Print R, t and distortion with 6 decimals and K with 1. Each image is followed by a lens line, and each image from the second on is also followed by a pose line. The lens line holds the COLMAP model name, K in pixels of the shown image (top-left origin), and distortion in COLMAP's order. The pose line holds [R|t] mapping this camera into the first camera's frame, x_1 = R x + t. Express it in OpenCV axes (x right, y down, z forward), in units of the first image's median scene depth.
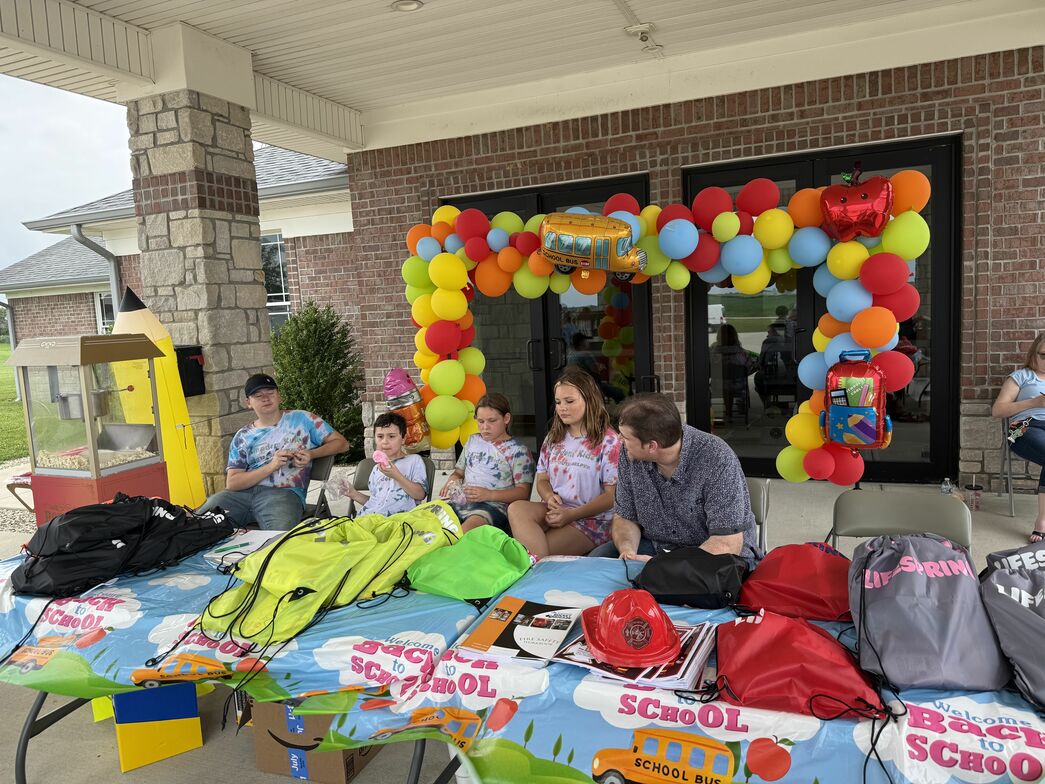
lens RADIAL K [[733.0, 0, 513.9], [0, 733.0, 396.6], [0, 0, 1]] dist [0.038980, -0.056390]
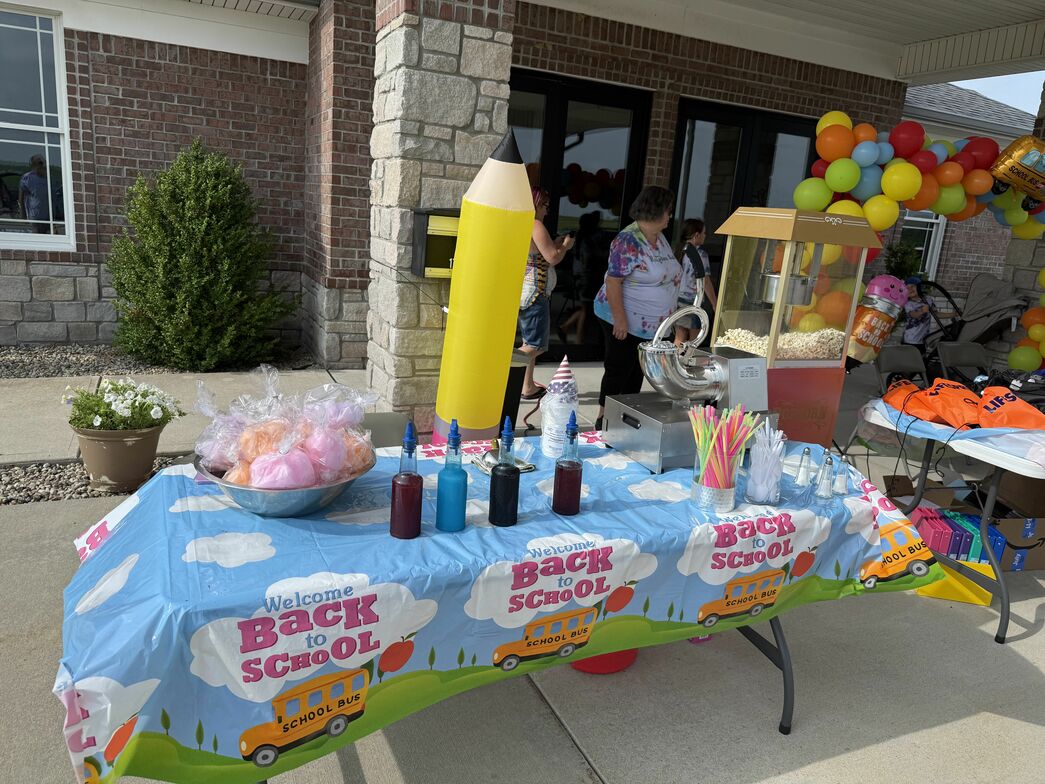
lens RADIAL K [[733.0, 0, 535.5], [0, 733.0, 394.8], [0, 0, 1]] dist [0.038980, -0.056390]
pose [[0.683455, -0.065758, 0.727025, -0.898531], [-0.034987, 0.991839, 0.122601, 0.022098], [-0.729154, -0.109229, 0.675576, 0.378397]]
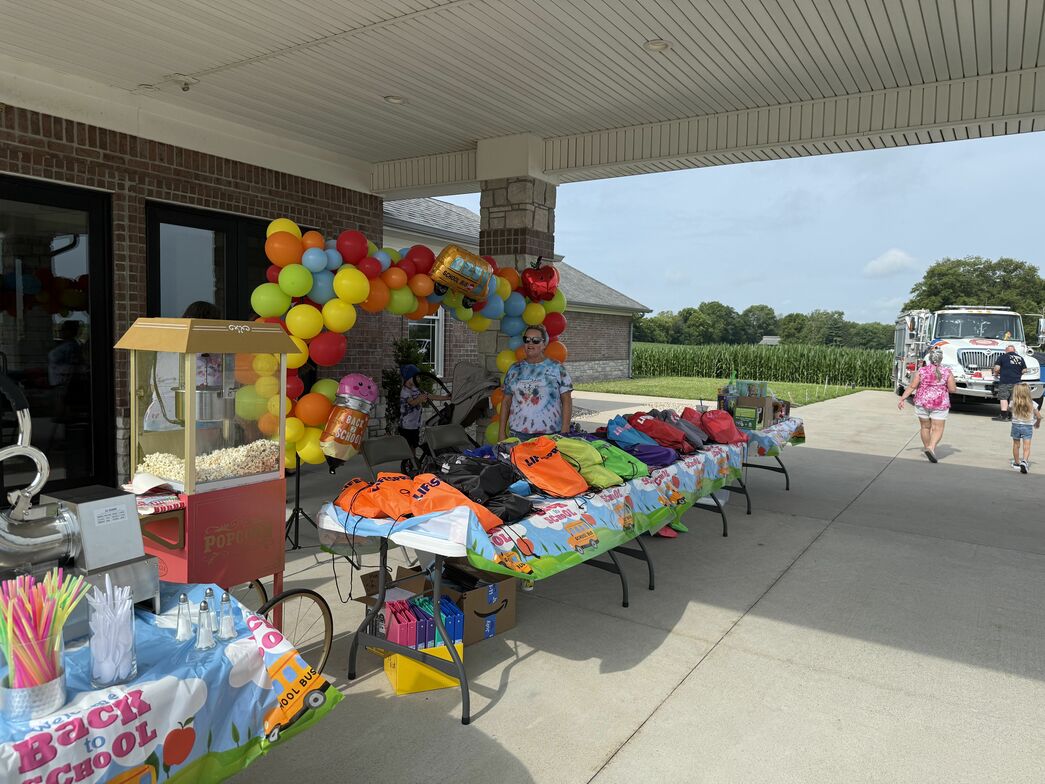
lens RADIAL K [[733.0, 0, 542.6], [0, 733.0, 389.7], [0, 0, 1]] dist [0.038980, -0.056390]
pose [[0.156641, -0.009626, 0.987609, -0.835034], [0.080501, 0.996750, -0.003053, 0.016223], [-0.984369, 0.079981, 0.156907, 0.326468]]
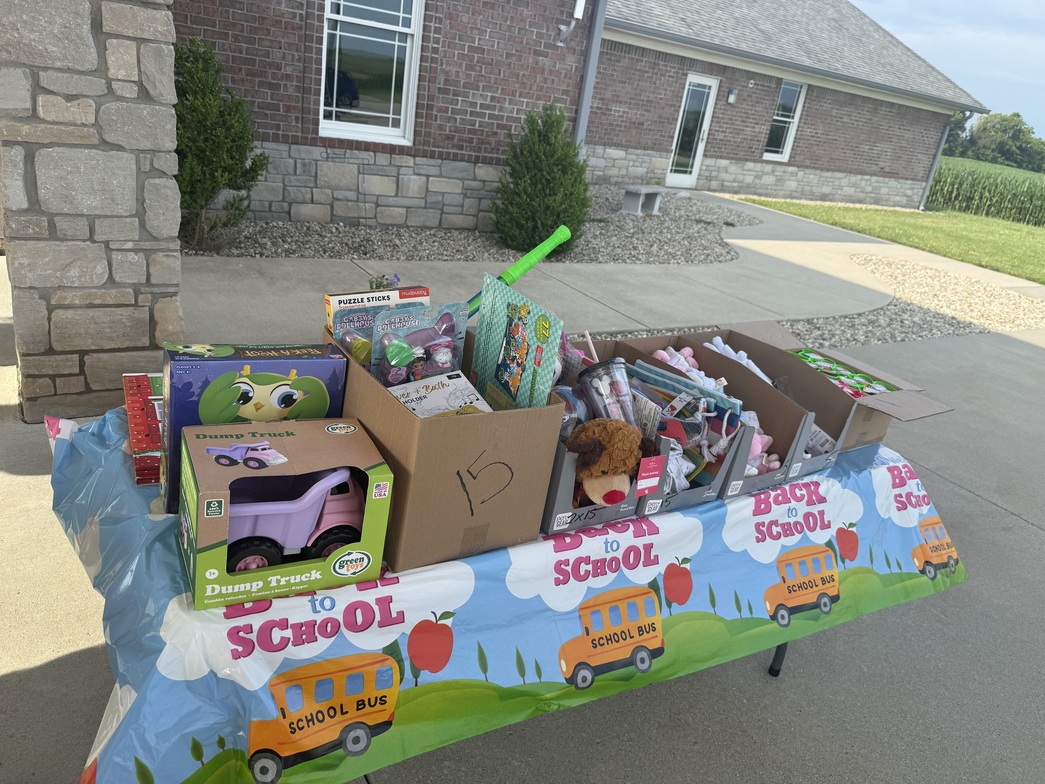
lens RADIAL K [[733.0, 0, 527.0], [0, 733.0, 392.7], [0, 0, 1]] dist [0.038980, -0.056390]
pose [[0.559024, -0.184448, 0.808375, 0.282498], [-0.087480, 0.956381, 0.278714, -0.011482], [-0.824523, -0.226525, 0.518505, 0.009498]]
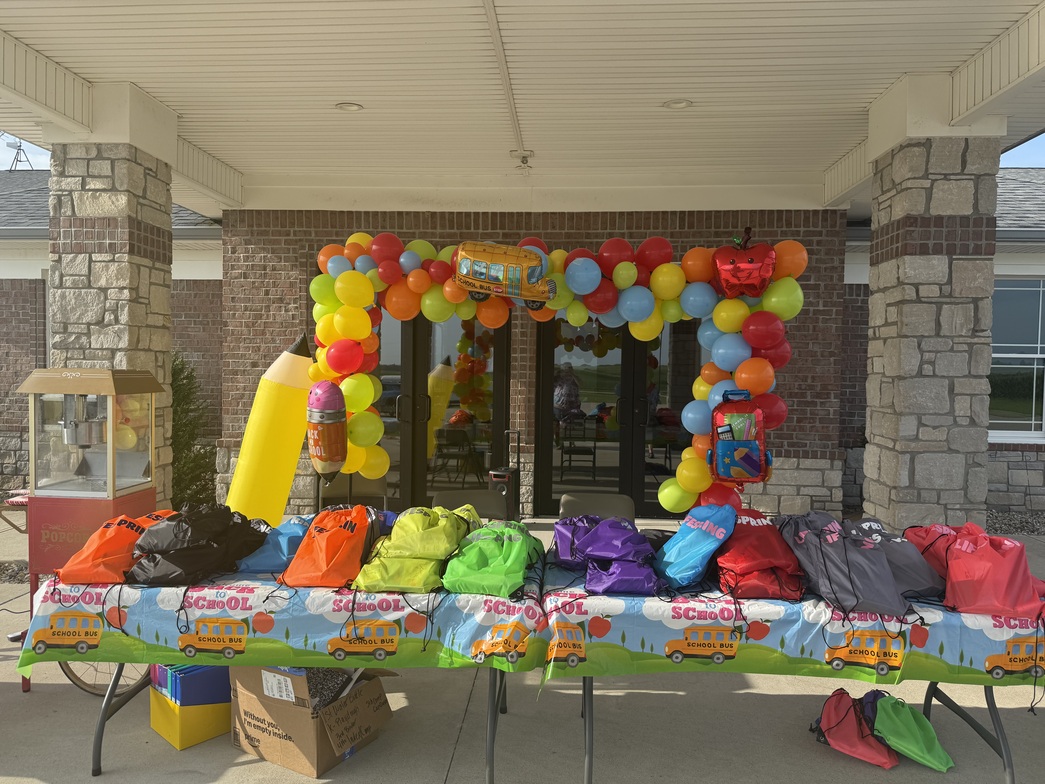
lens RADIAL K [[733.0, 0, 516.1], [0, 733.0, 399.0], [0, 0, 1]] dist [0.038980, -0.056390]
pose [[0.947476, 0.057236, 0.314665, -0.200335], [-0.031188, 0.995702, -0.087203, 0.022238], [-0.318303, 0.072809, 0.945189, -0.138099]]
